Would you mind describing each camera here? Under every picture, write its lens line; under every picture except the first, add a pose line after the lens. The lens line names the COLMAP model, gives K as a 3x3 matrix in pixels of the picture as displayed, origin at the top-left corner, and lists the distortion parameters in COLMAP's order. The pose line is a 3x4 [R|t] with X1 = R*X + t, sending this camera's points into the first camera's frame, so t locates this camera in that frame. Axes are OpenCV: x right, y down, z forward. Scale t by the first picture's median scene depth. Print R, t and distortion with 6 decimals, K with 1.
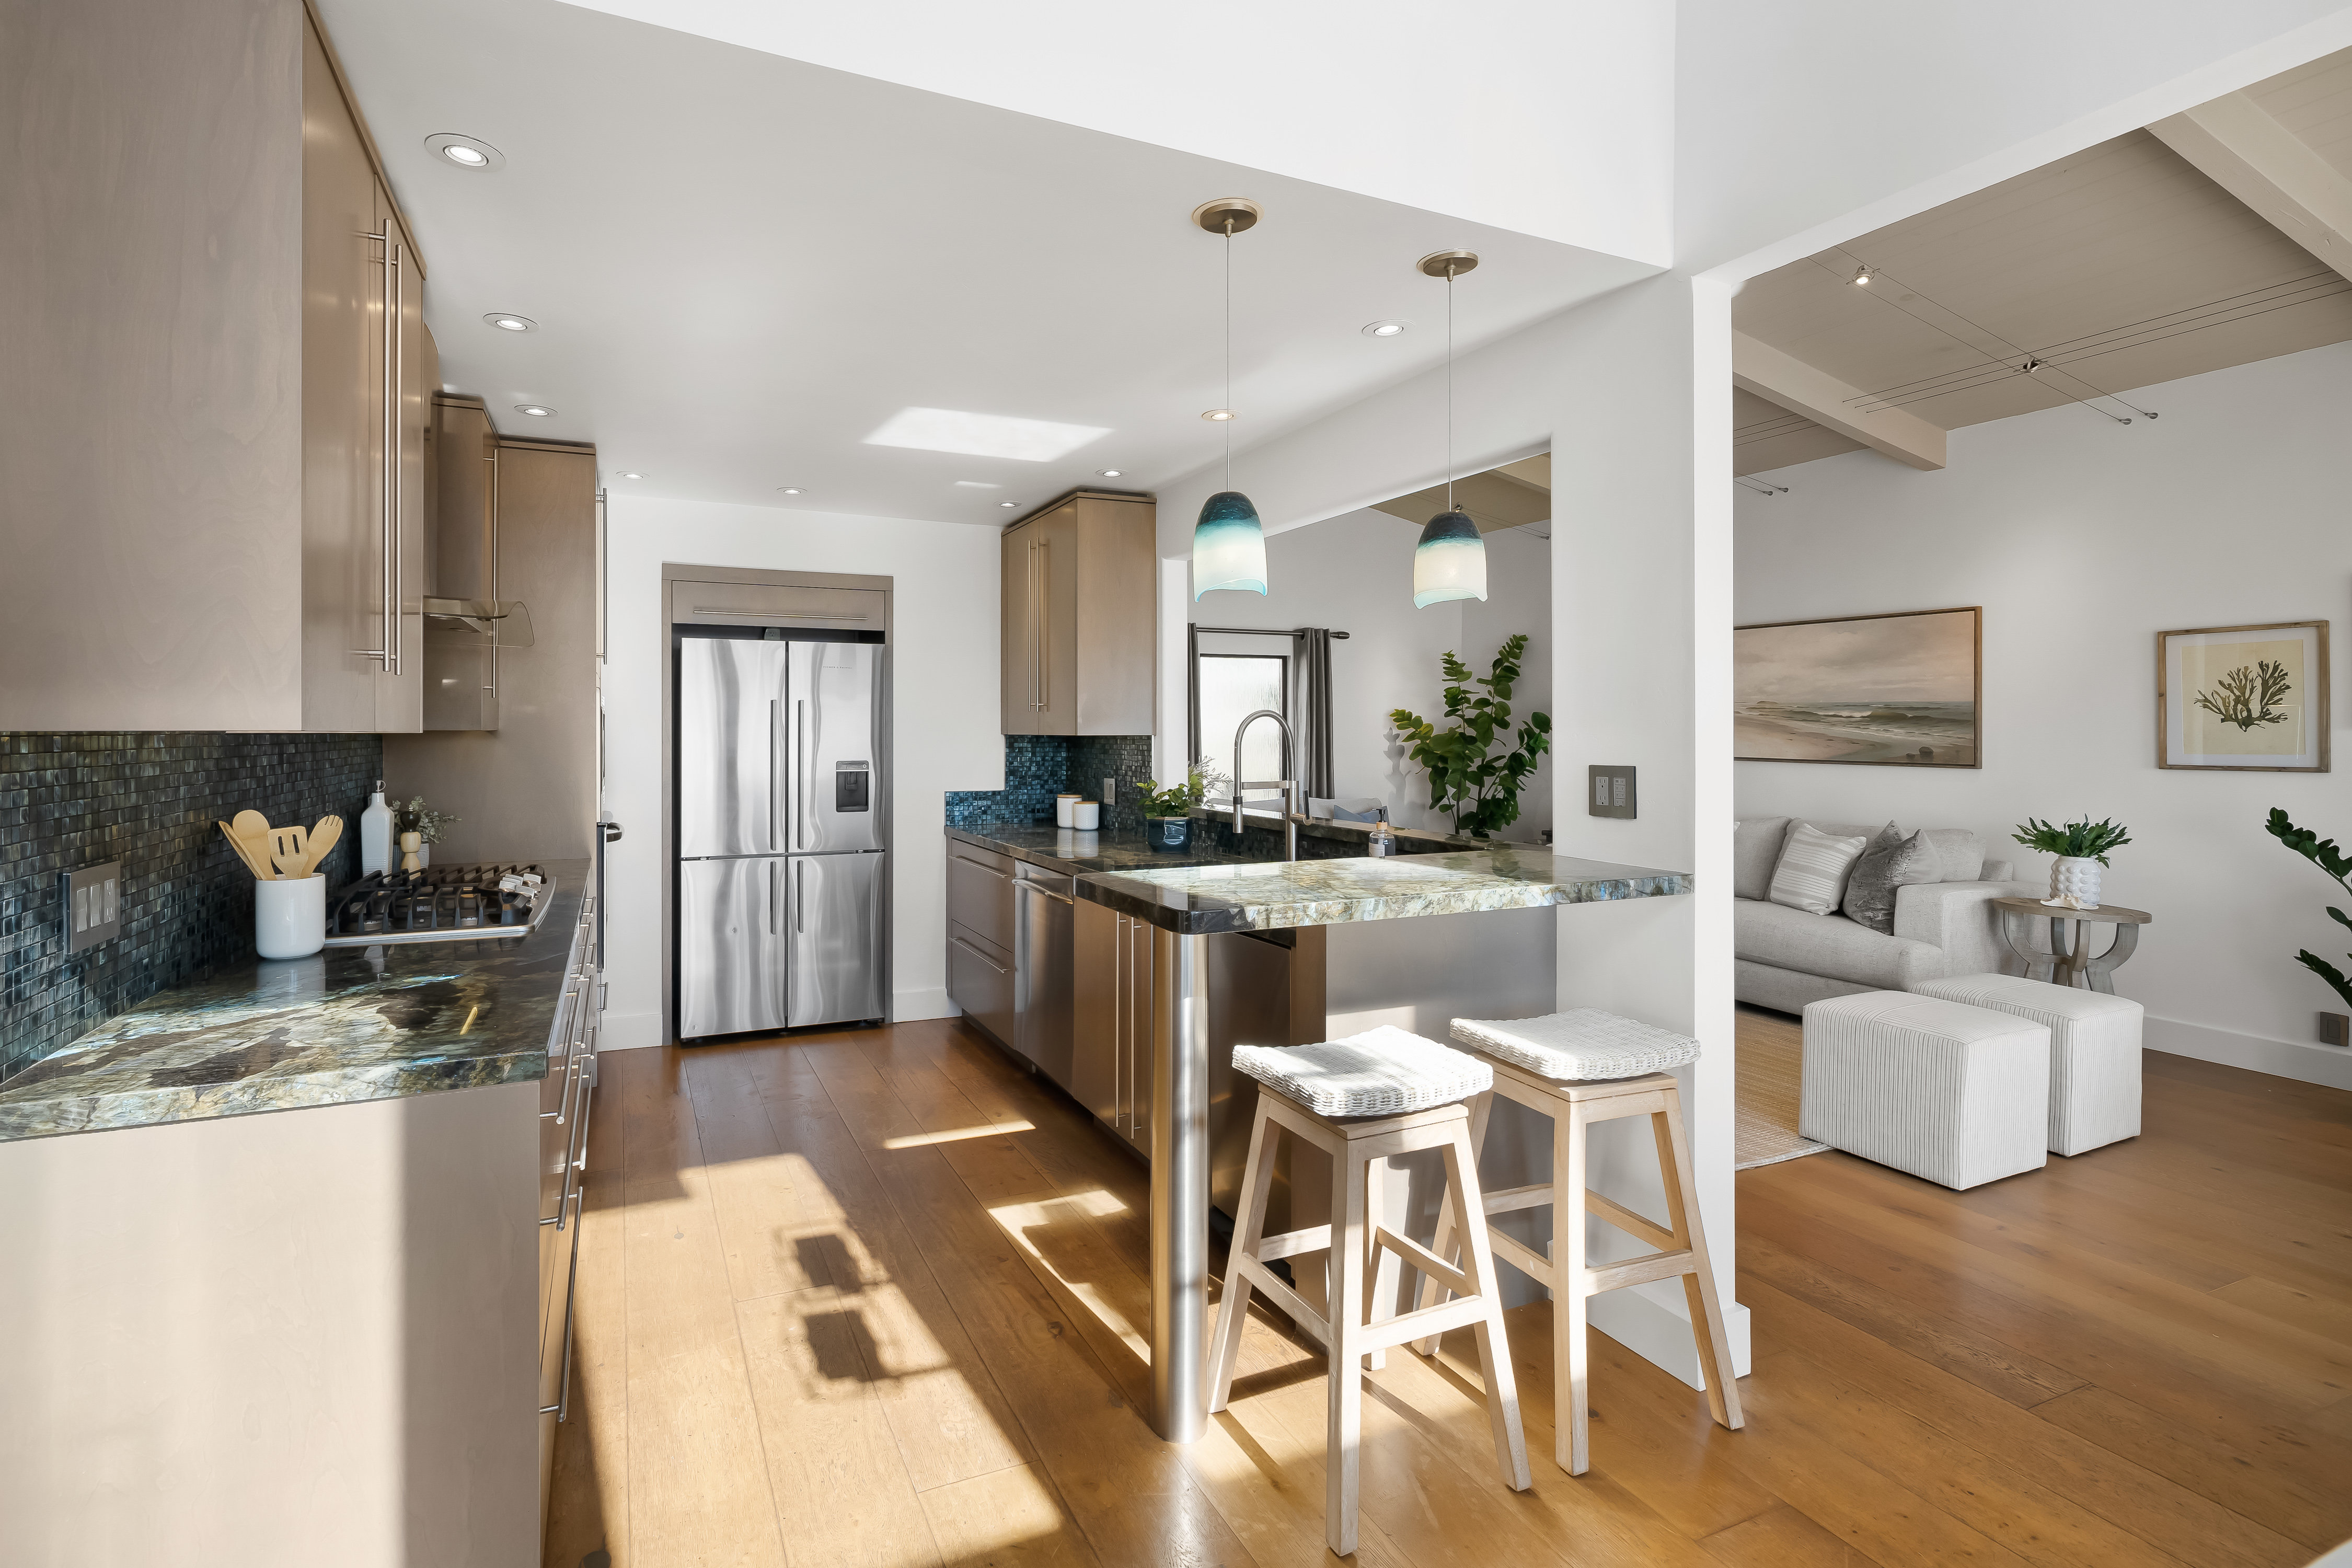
lens RADIAL K [[1068.9, 0, 1052.7], [0, 1068.9, 735.8], [0, 0, 1]] dist [-0.003807, 0.000904]
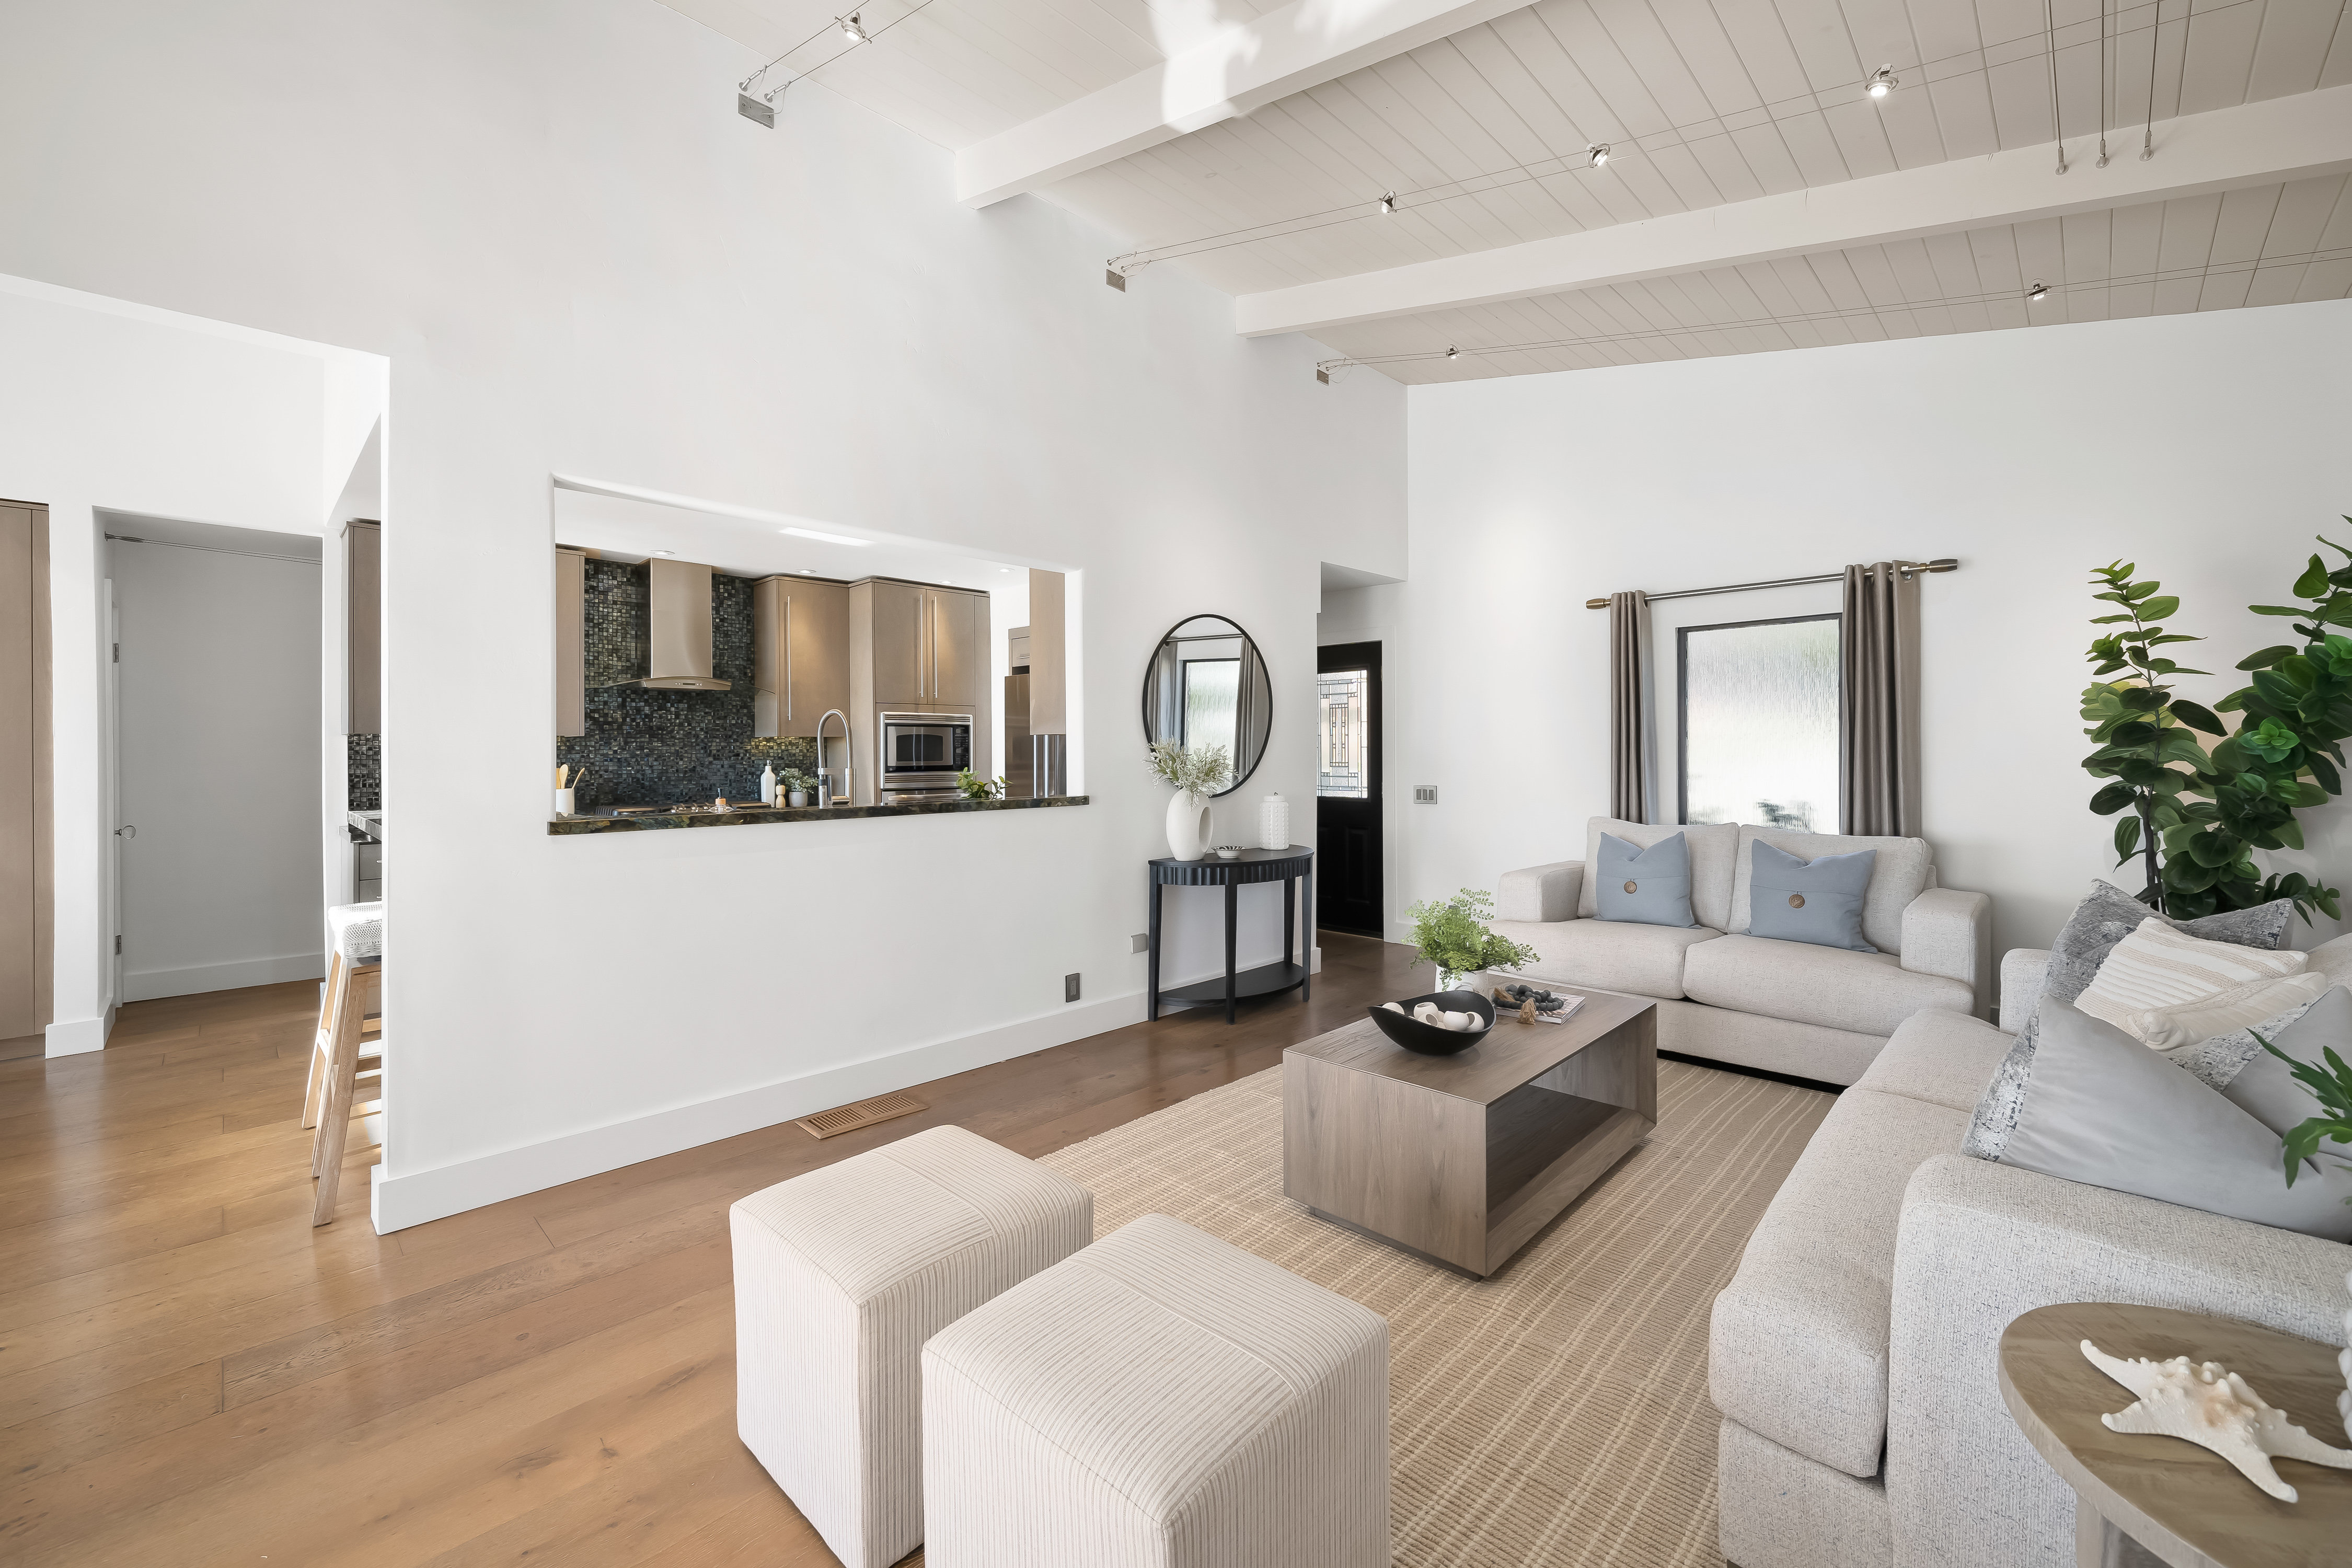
lens RADIAL K [[929.1, 0, 1194.2], [0, 929.1, 756.1], [0, 0, 1]] dist [-0.002771, 0.000973]
pose [[0.411201, -0.000295, -0.911545, 0.911613], [-0.001491, 0.999998, -0.000997, 0.021625], [0.911544, 0.001769, 0.411200, 0.646660]]
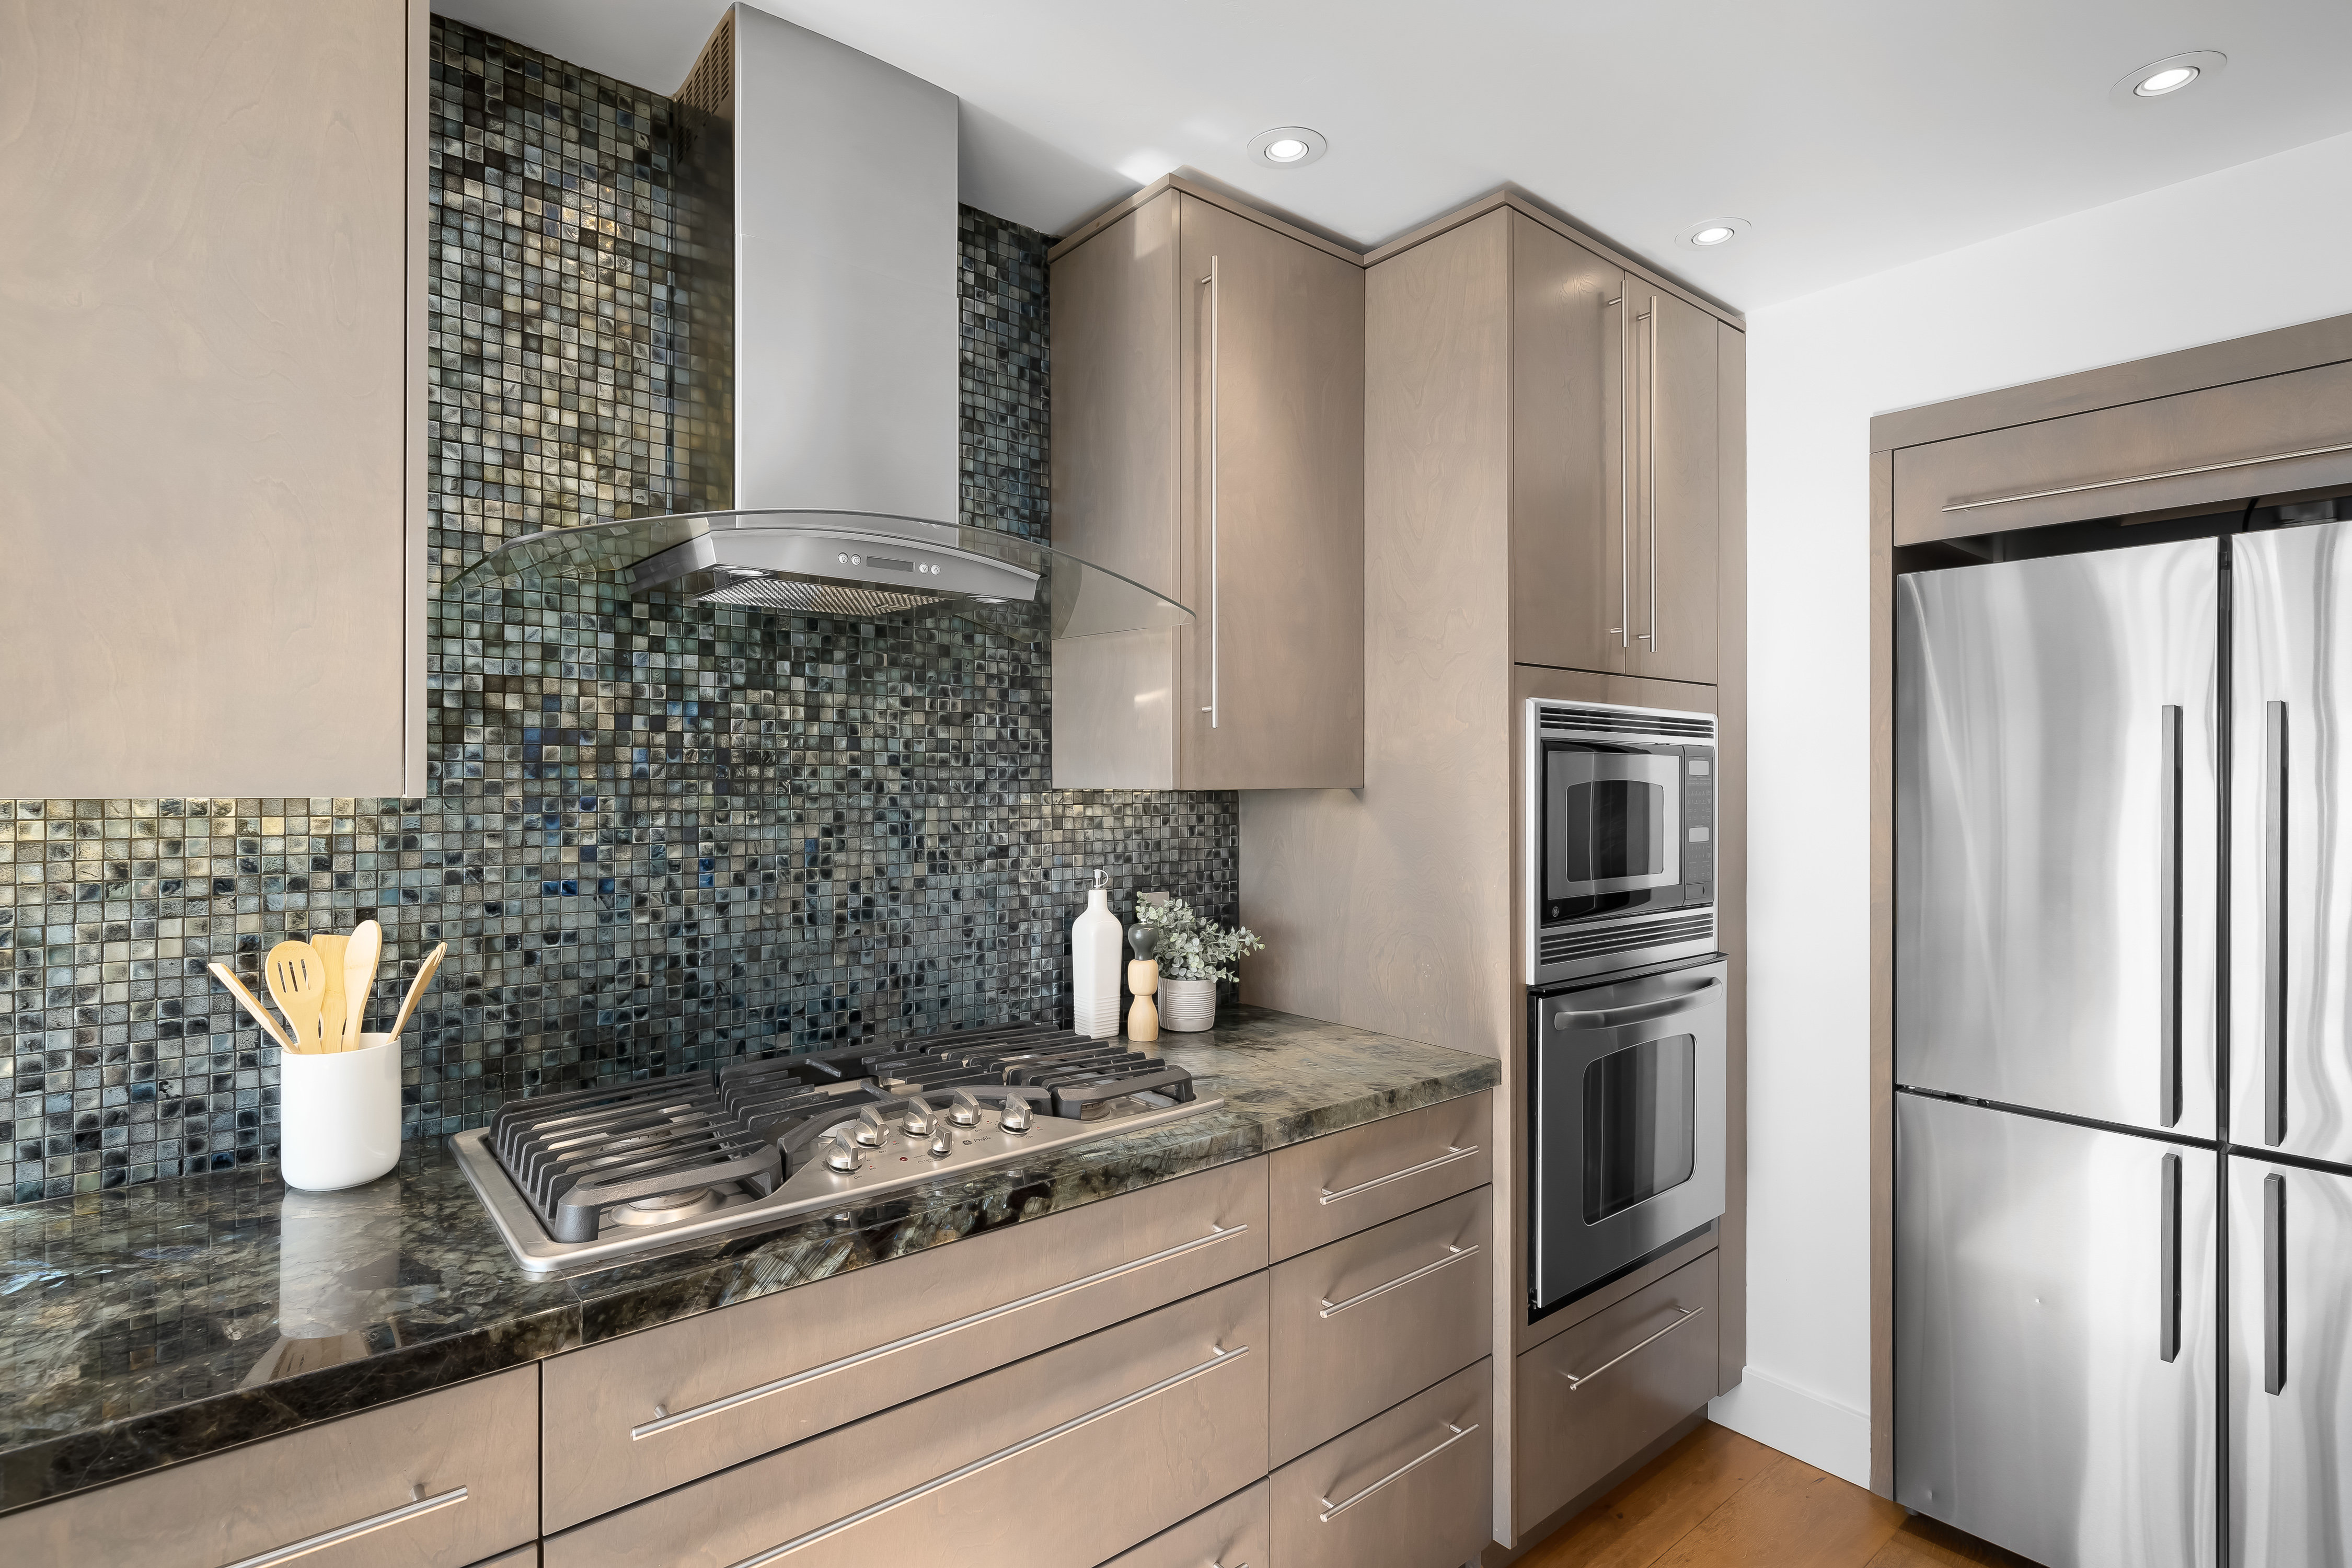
lens RADIAL K [[1165.3, 0, 1168.8], [0, 1165.3, 776.4], [0, 0, 1]] dist [-0.000509, -0.000527]
pose [[0.295079, -0.006383, -0.955451, 0.014191], [-0.007110, 0.999935, -0.008876, -0.003827], [0.955446, 0.009412, 0.295015, 0.536935]]
